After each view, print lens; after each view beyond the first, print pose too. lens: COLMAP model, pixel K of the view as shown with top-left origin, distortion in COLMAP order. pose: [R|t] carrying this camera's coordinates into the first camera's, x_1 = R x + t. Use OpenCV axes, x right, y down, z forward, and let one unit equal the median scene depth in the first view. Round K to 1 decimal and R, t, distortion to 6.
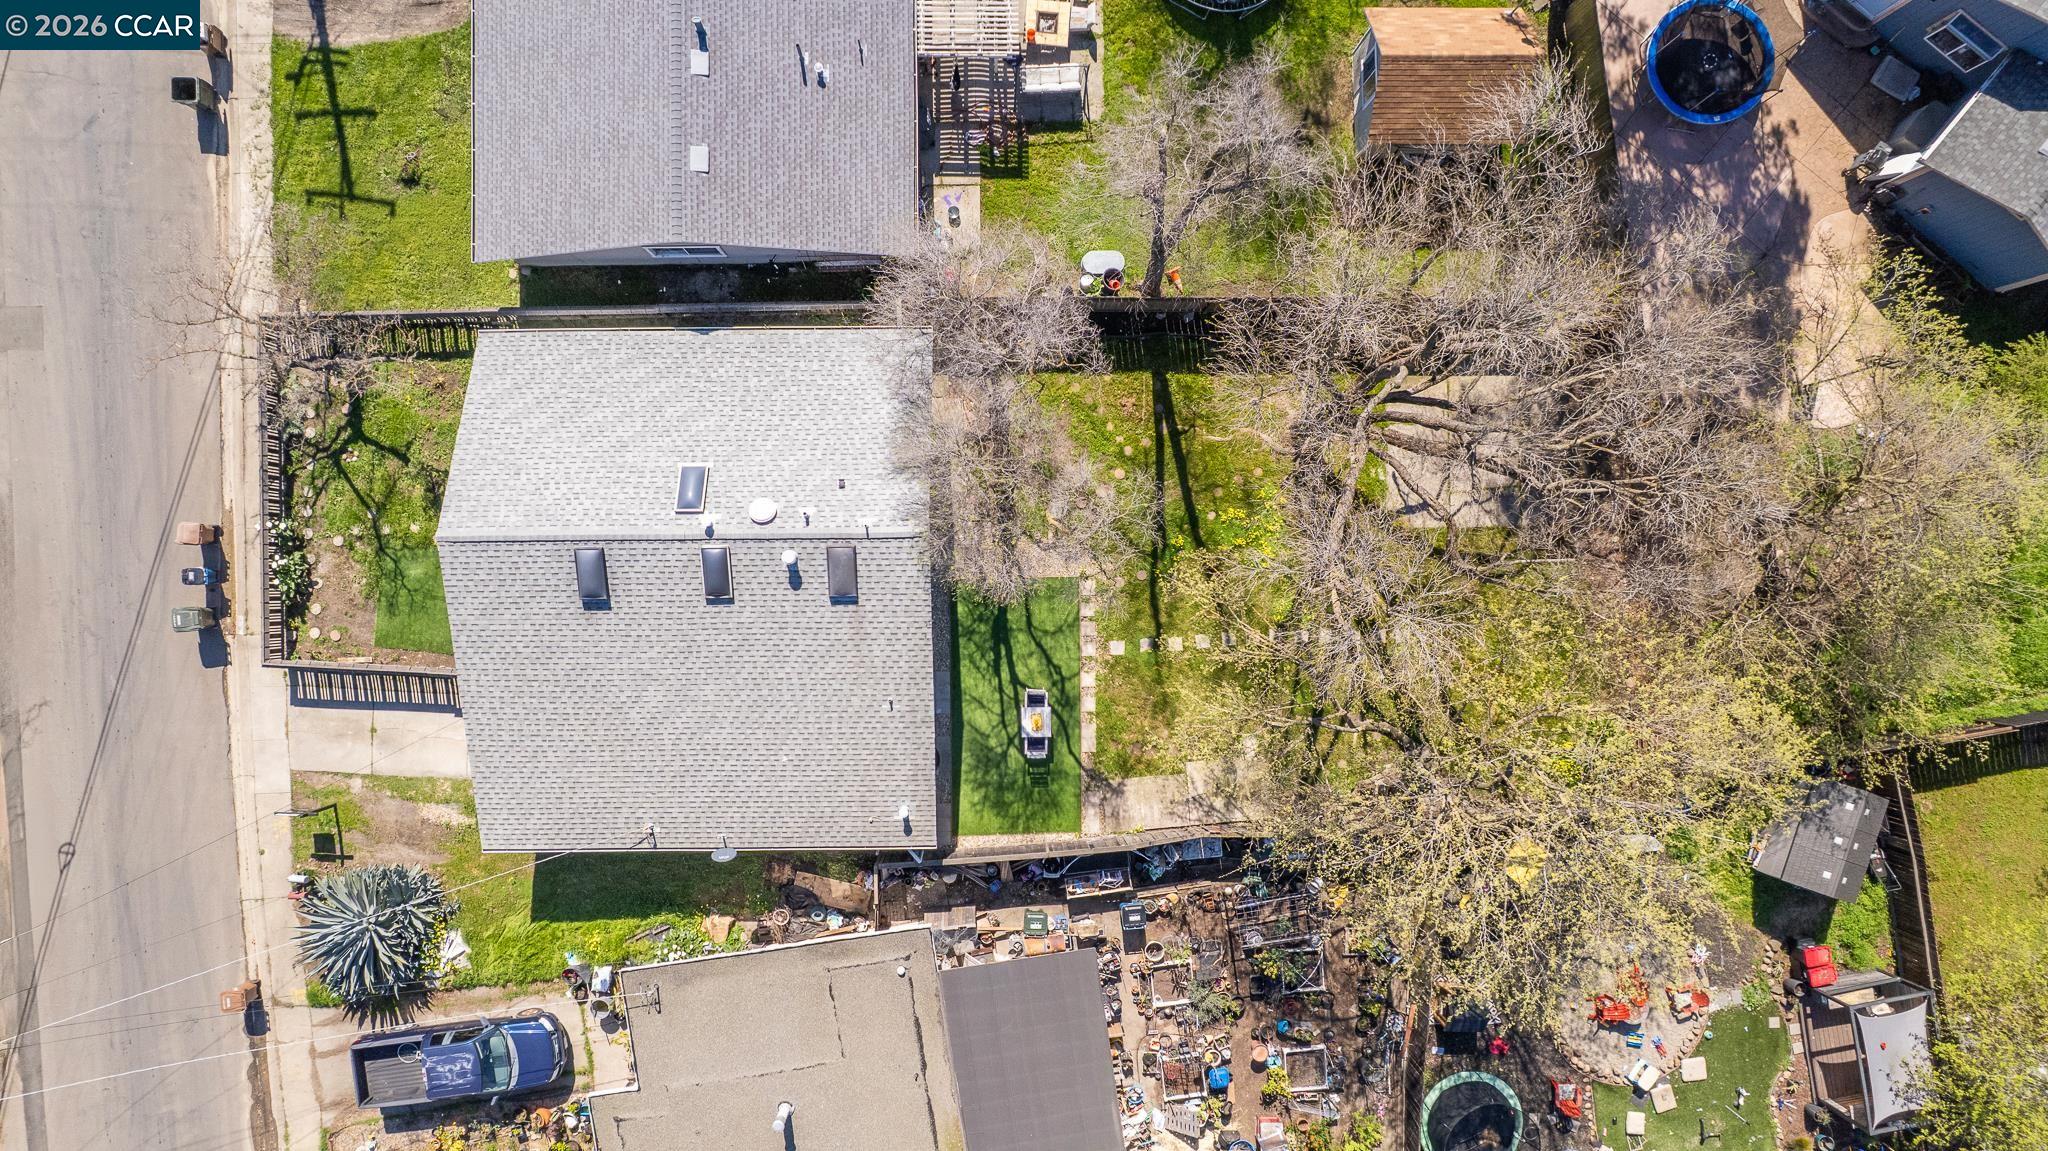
lens RADIAL K [[1334.1, 0, 1024.0], [0, 1334.1, 575.5], [0, 0, 1]] dist [-0.000322, -0.000431]
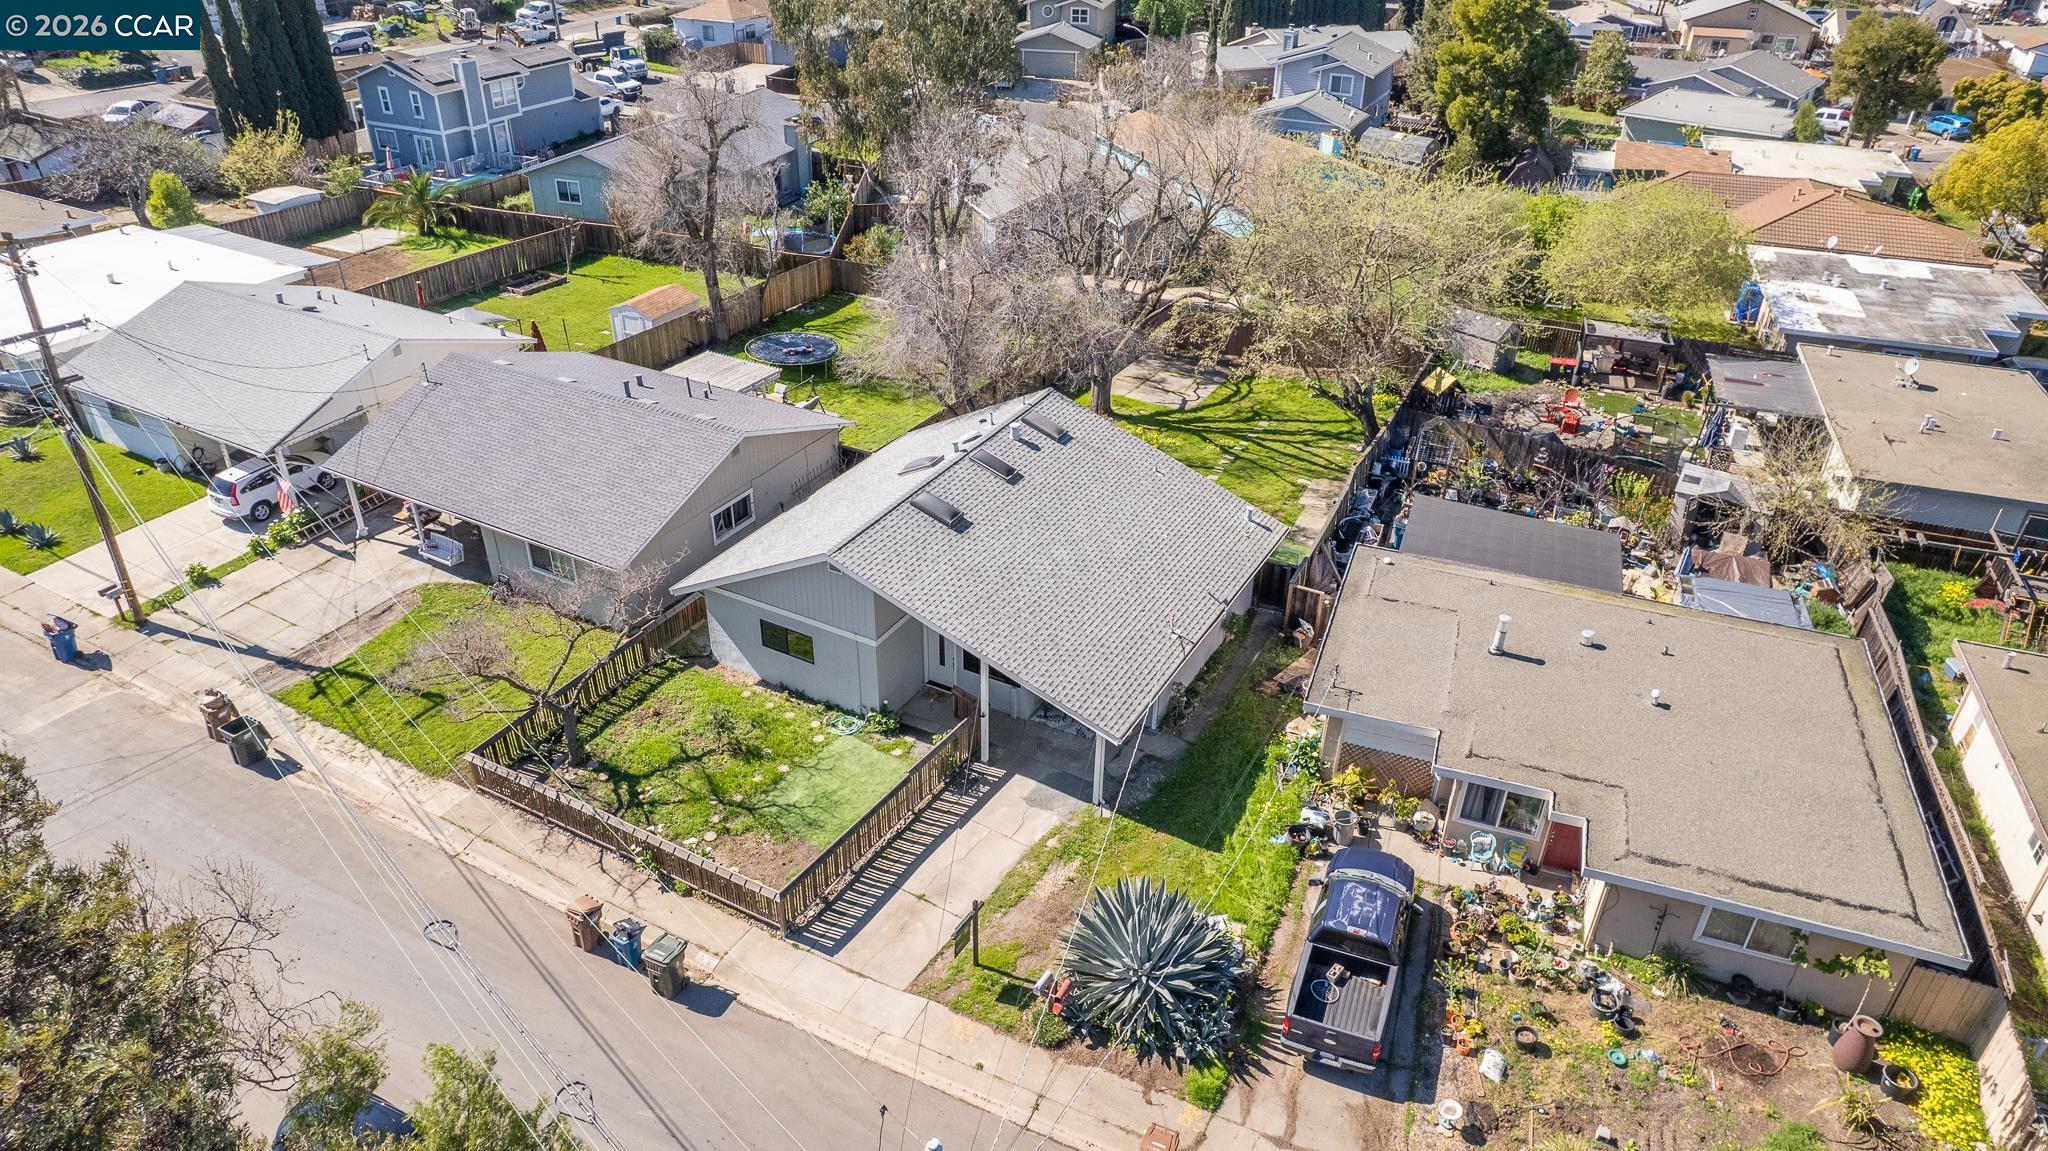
lens RADIAL K [[1334.1, 0, 1024.0], [0, 1334.1, 575.5], [0, 0, 1]] dist [-0.000322, -0.000431]
pose [[0.487336, -0.421771, 0.764600, -0.991592], [0.873195, 0.241162, -0.423522, 0.463502], [-0.005763, 0.874043, 0.485815, 0.446249]]
